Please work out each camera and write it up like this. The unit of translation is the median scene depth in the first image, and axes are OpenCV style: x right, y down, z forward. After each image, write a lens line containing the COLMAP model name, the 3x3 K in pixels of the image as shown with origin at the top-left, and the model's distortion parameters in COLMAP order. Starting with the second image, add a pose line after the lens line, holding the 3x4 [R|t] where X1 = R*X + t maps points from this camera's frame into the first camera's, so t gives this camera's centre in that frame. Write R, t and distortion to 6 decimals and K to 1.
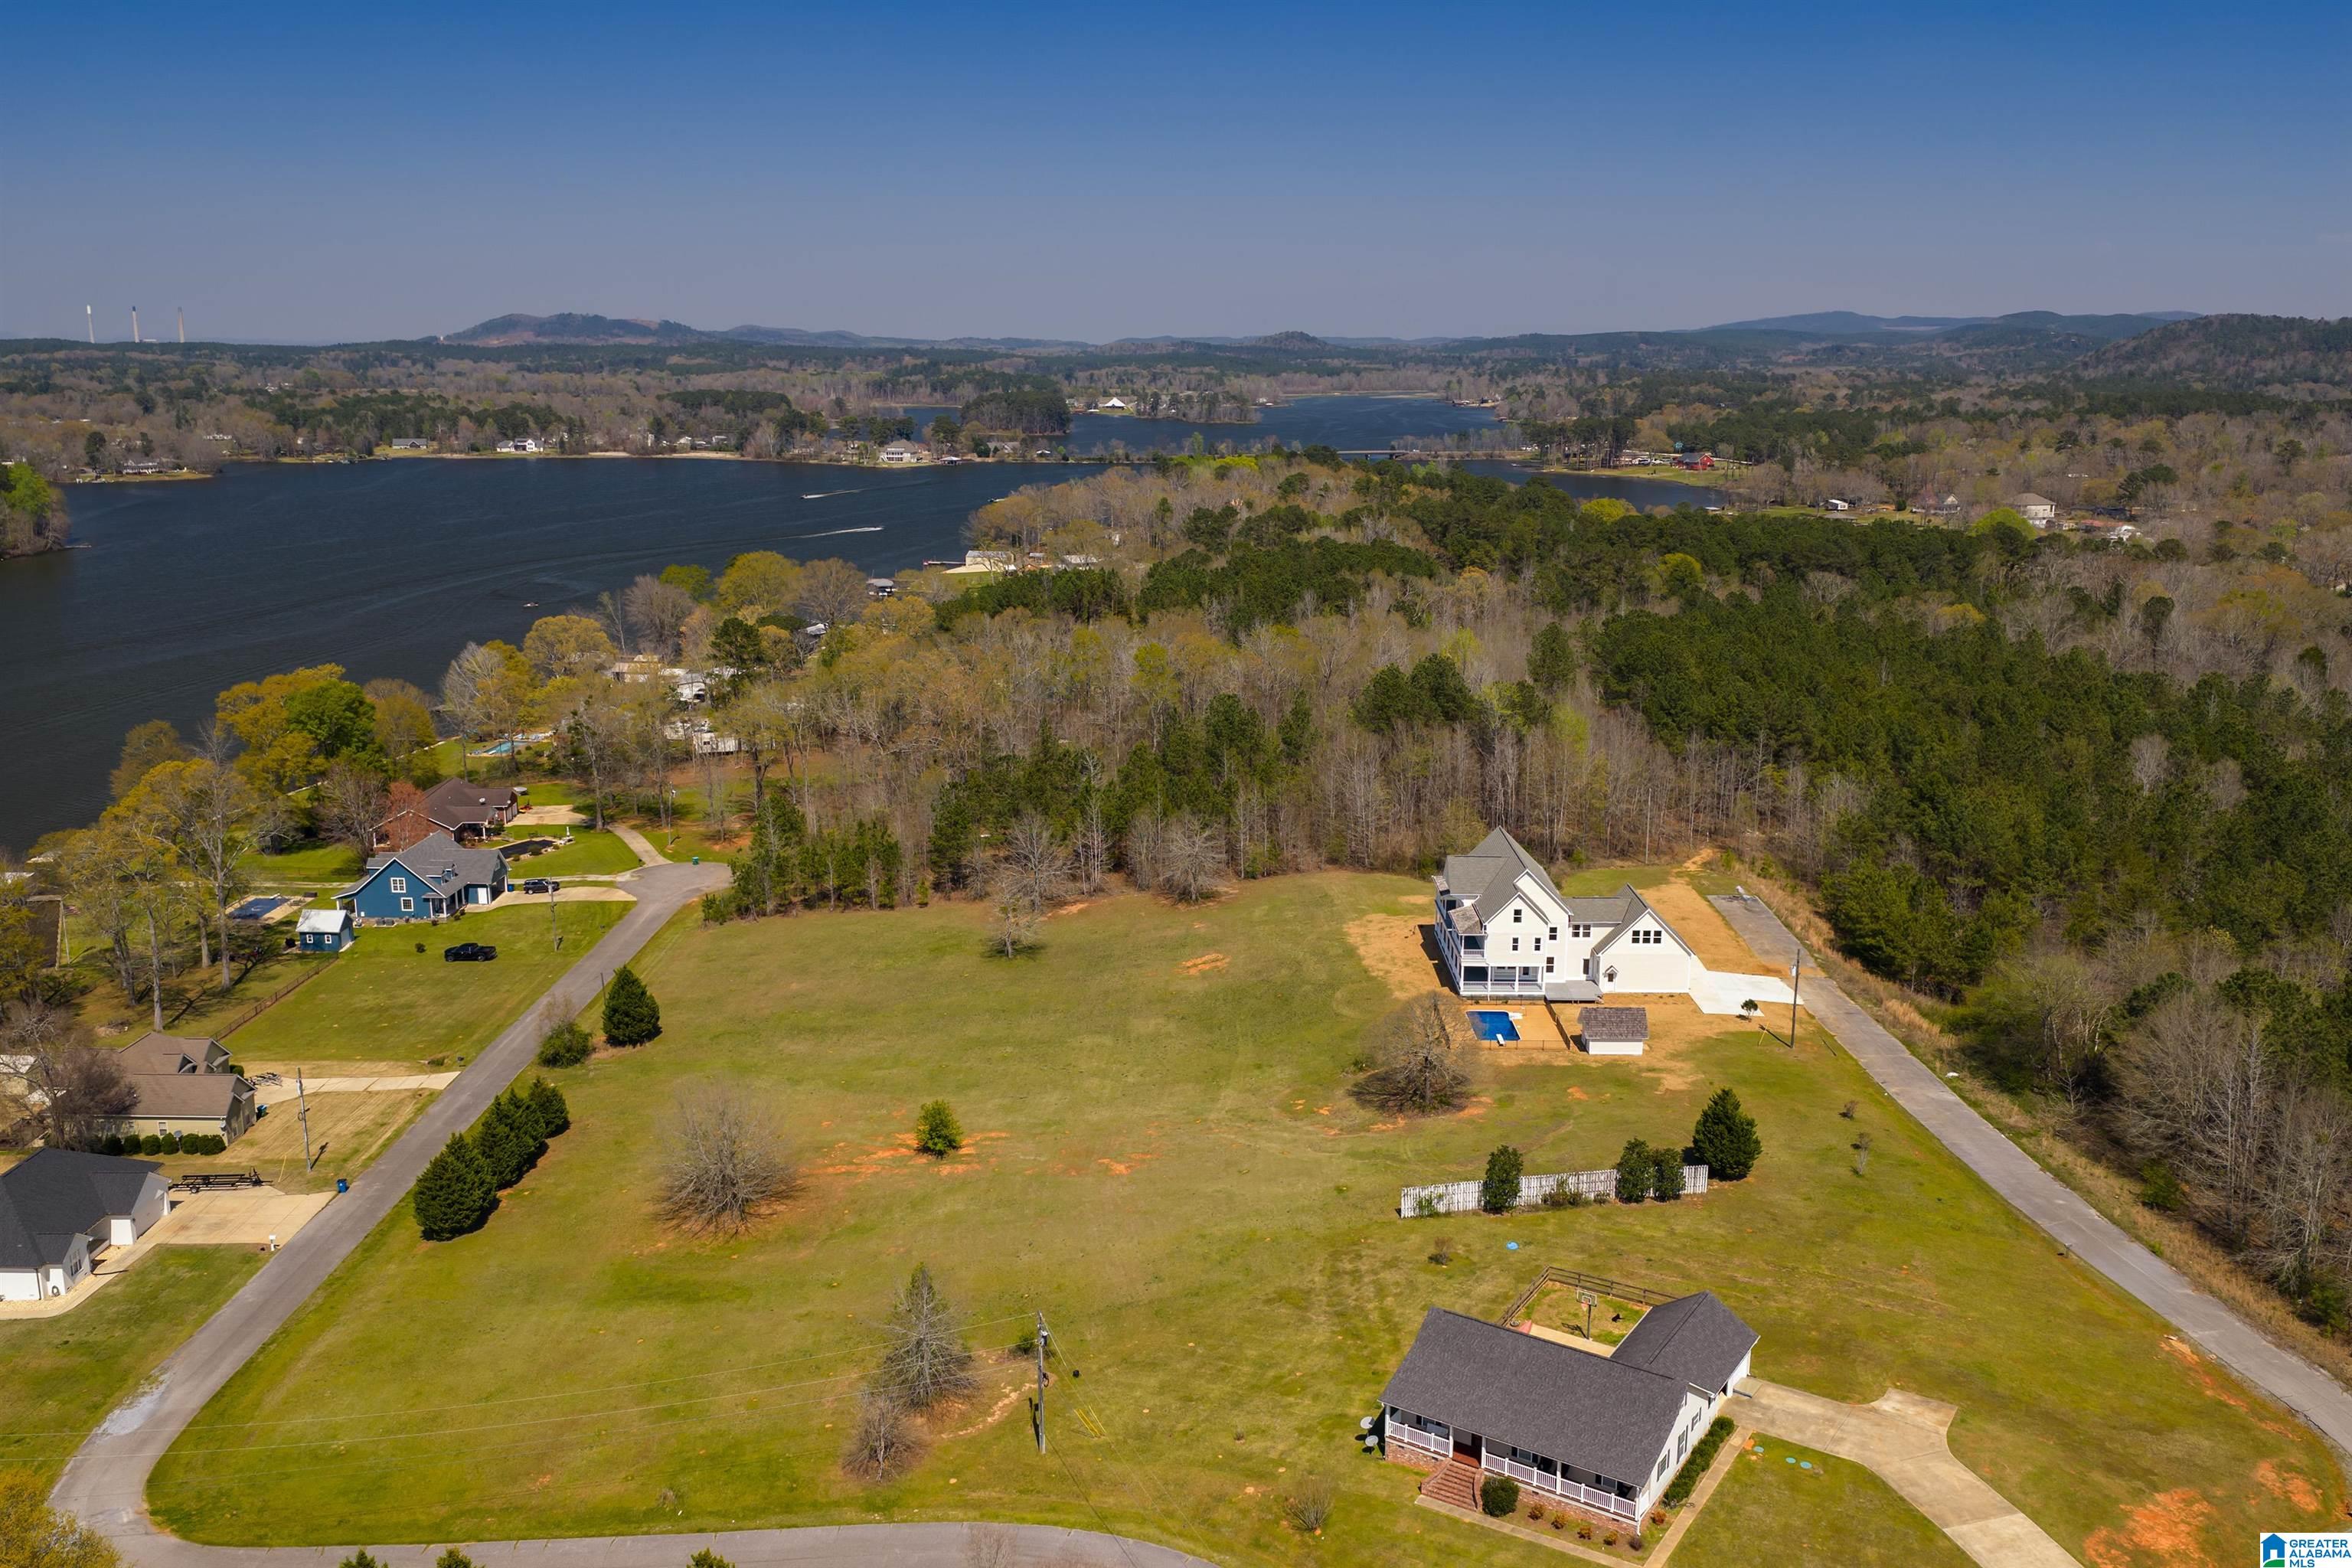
lens RADIAL K [[1946.2, 0, 1176.0], [0, 1946.2, 784.0], [0, 0, 1]] dist [0.035791, -0.062629]
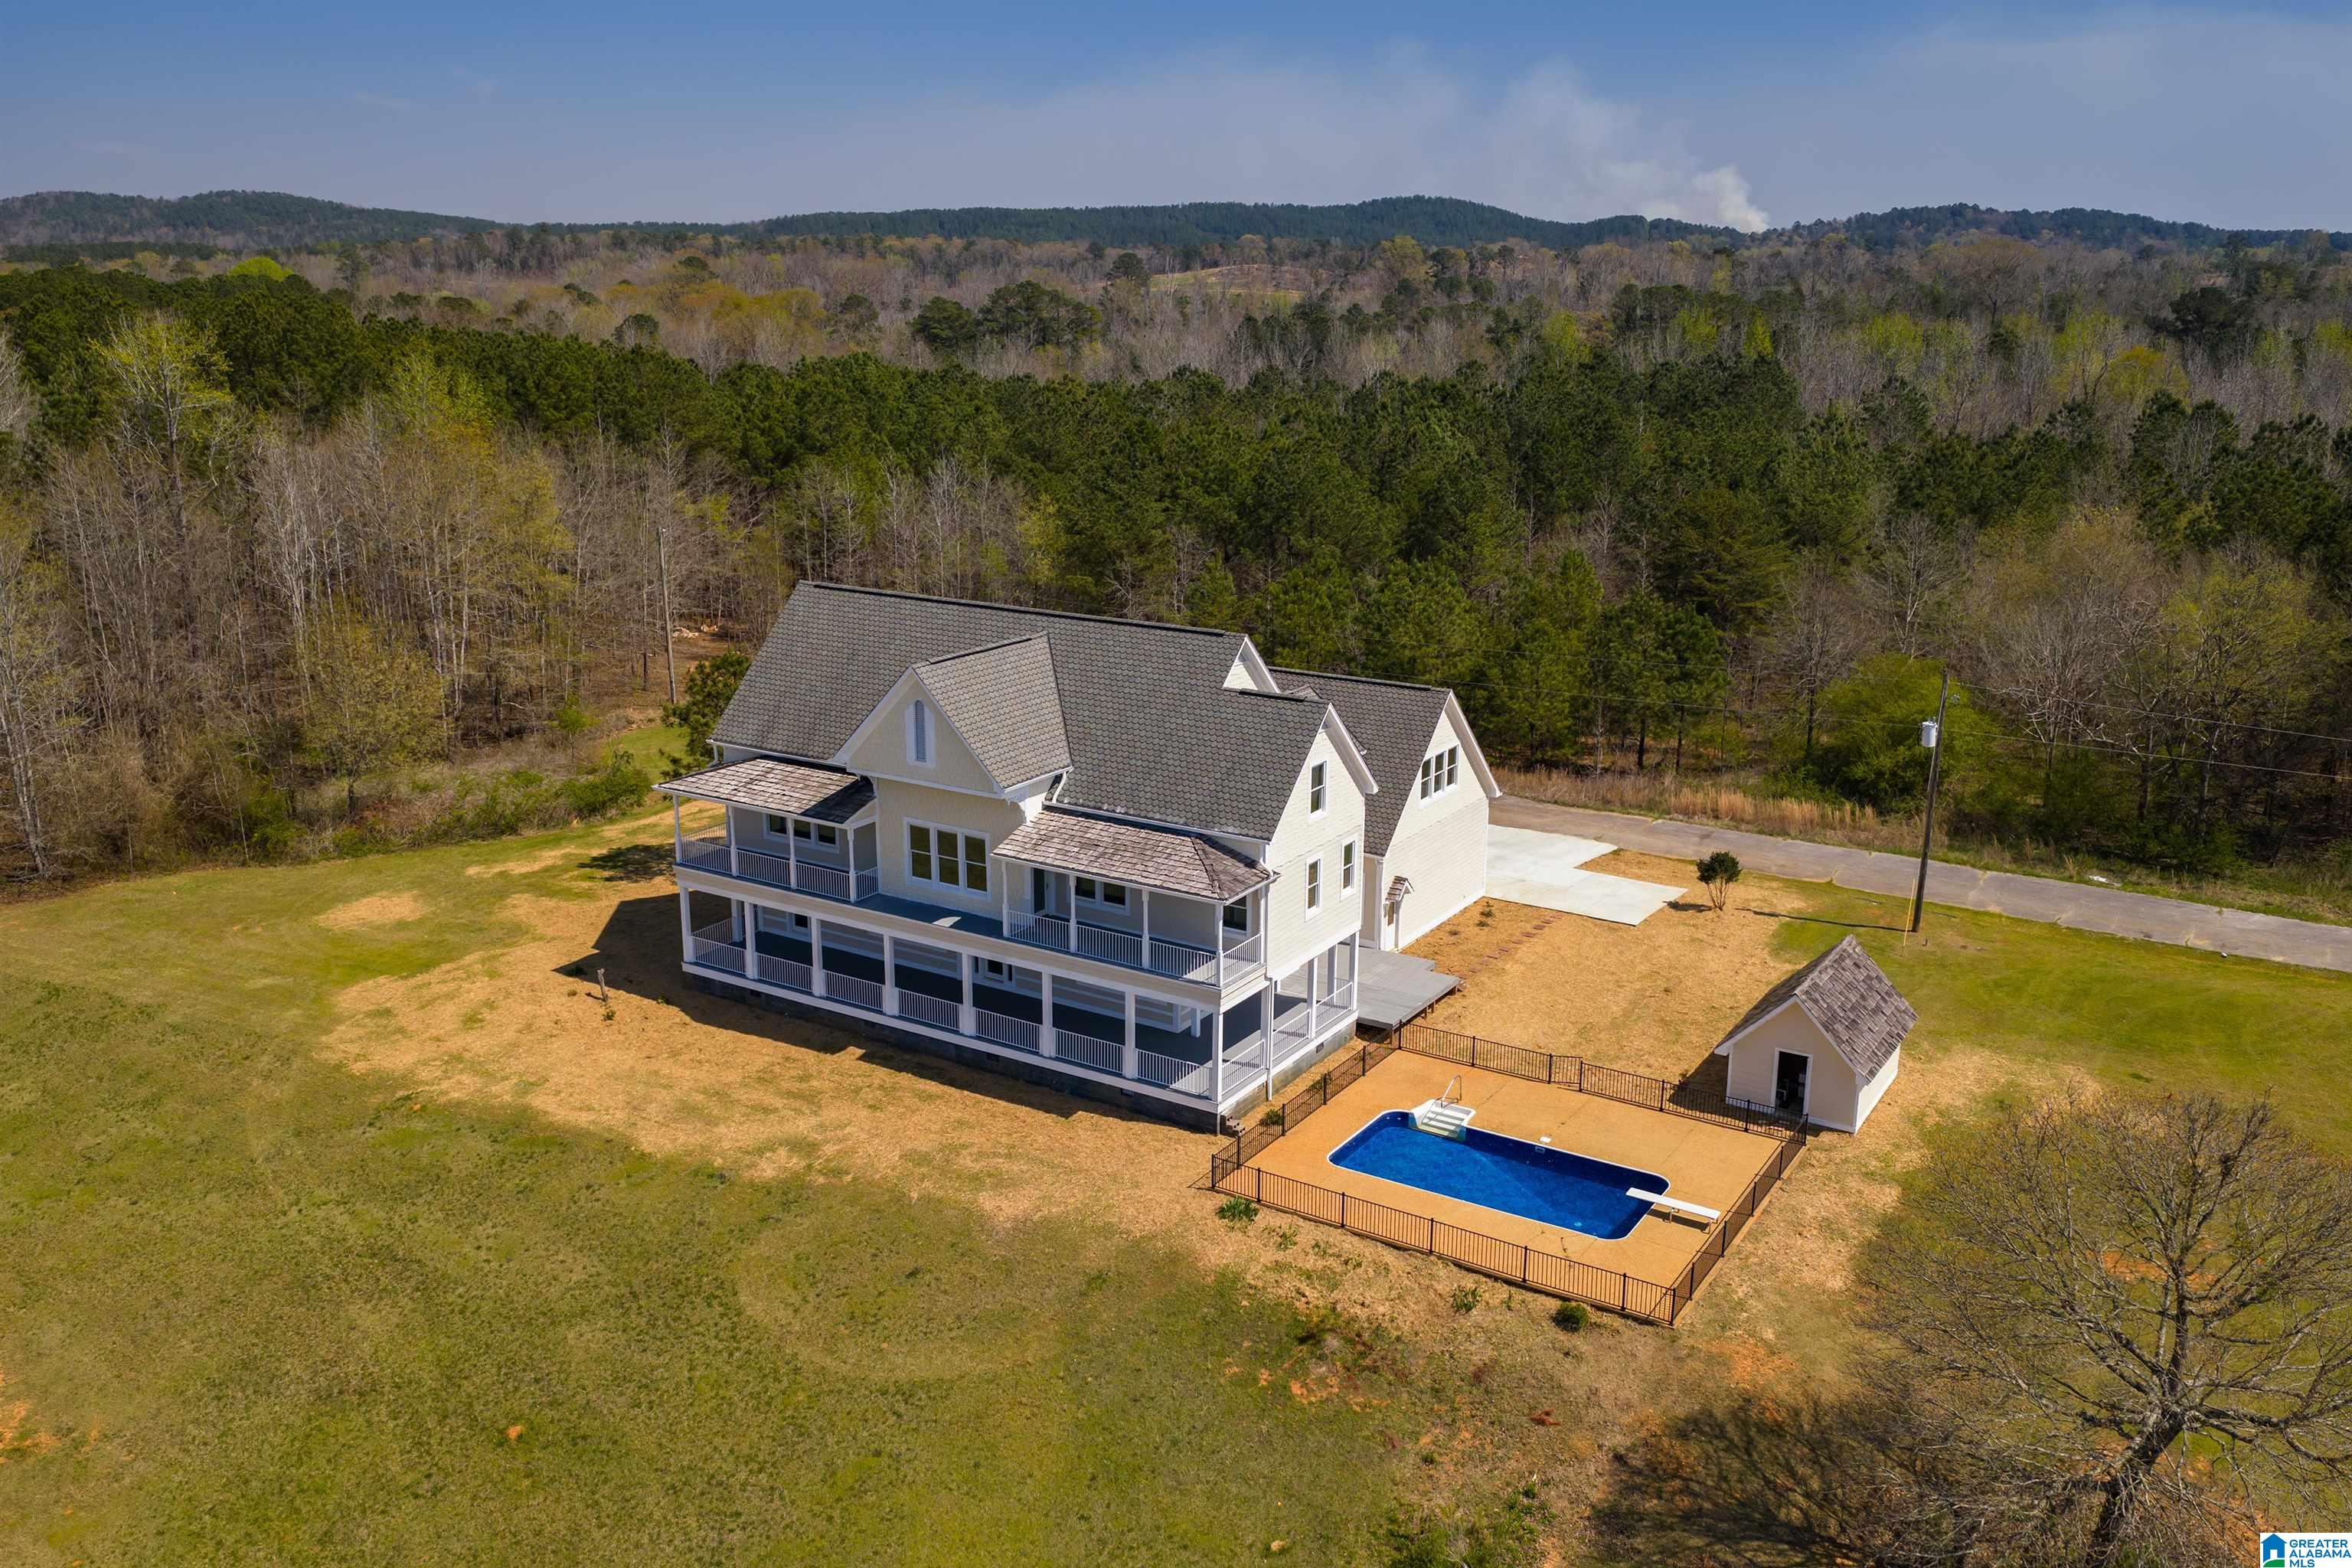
lens RADIAL K [[1946.2, 0, 1176.0], [0, 1946.2, 784.0], [0, 0, 1]] dist [0.035791, -0.062629]
pose [[0.531233, -0.220920, 0.817916, -0.077427], [0.186099, 0.972254, 0.141737, 0.021202], [-0.826534, 0.076918, 0.557606, 0.849782]]
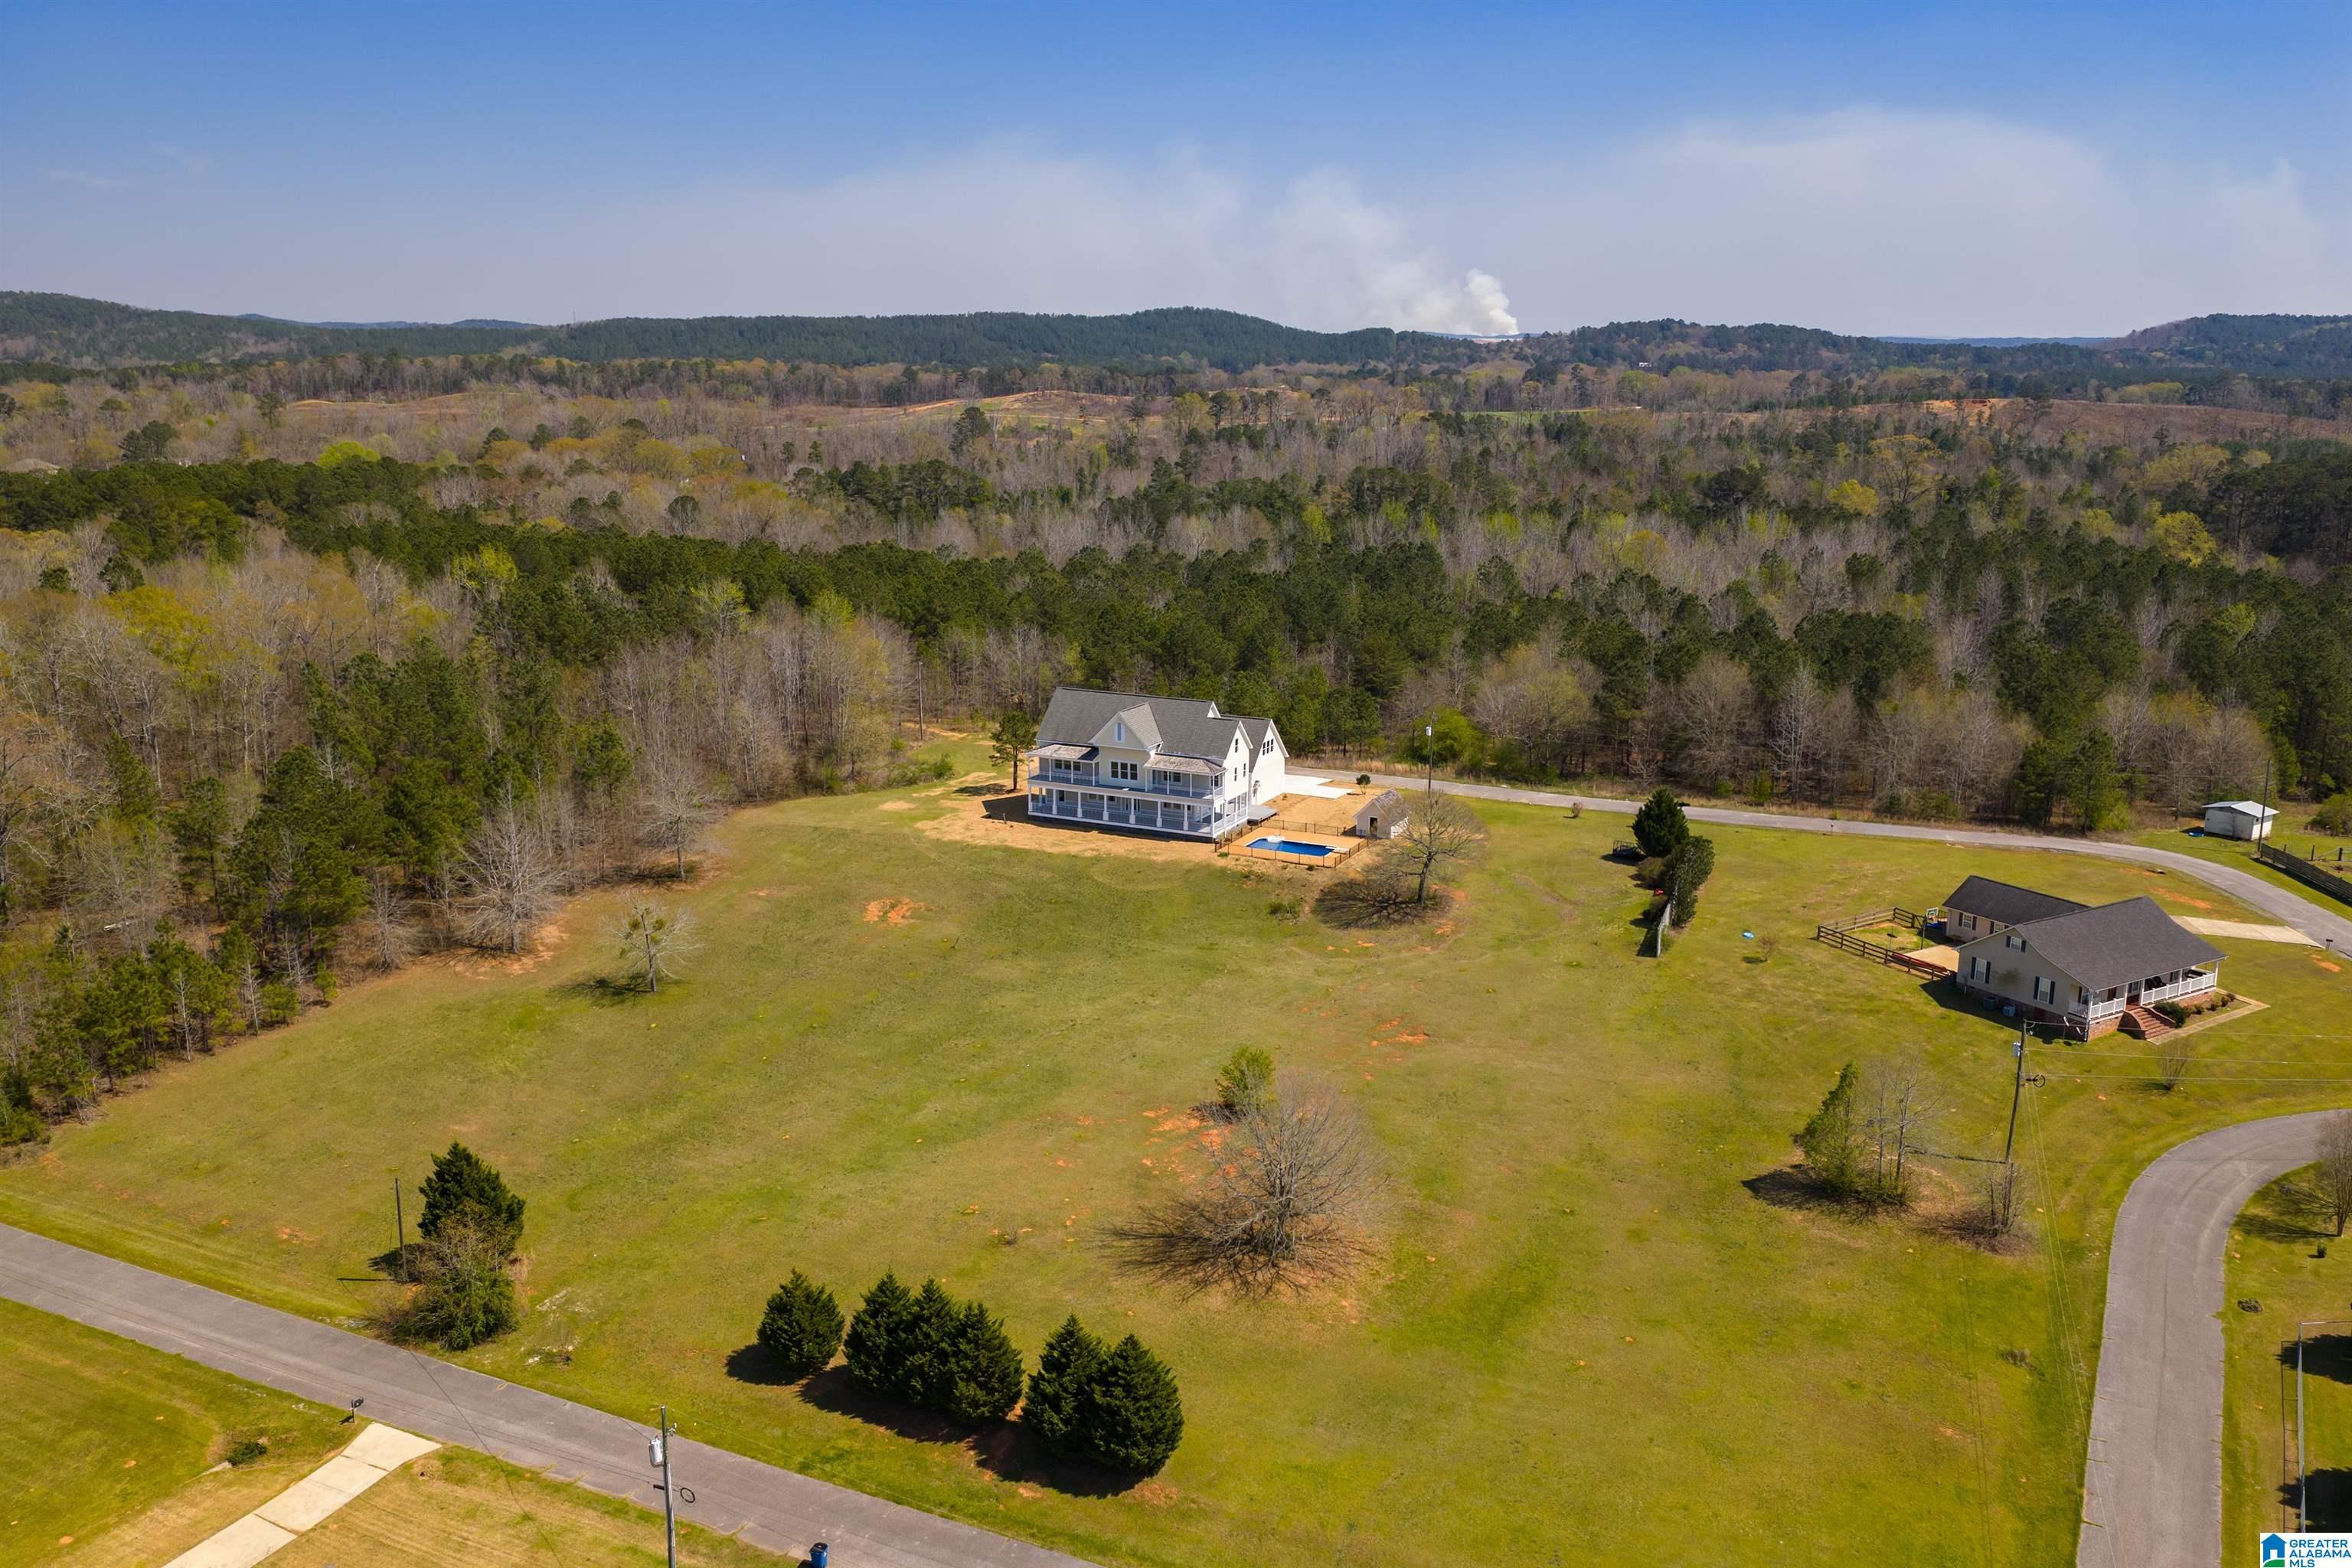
lens RADIAL K [[1946.2, 0, 1176.0], [0, 1946.2, 784.0], [0, 0, 1]] dist [0.035791, -0.062629]
pose [[0.429553, -0.198309, 0.880998, -0.723341], [0.195486, 0.972877, 0.123677, -0.043200], [-0.881629, 0.119097, 0.456668, 0.569250]]
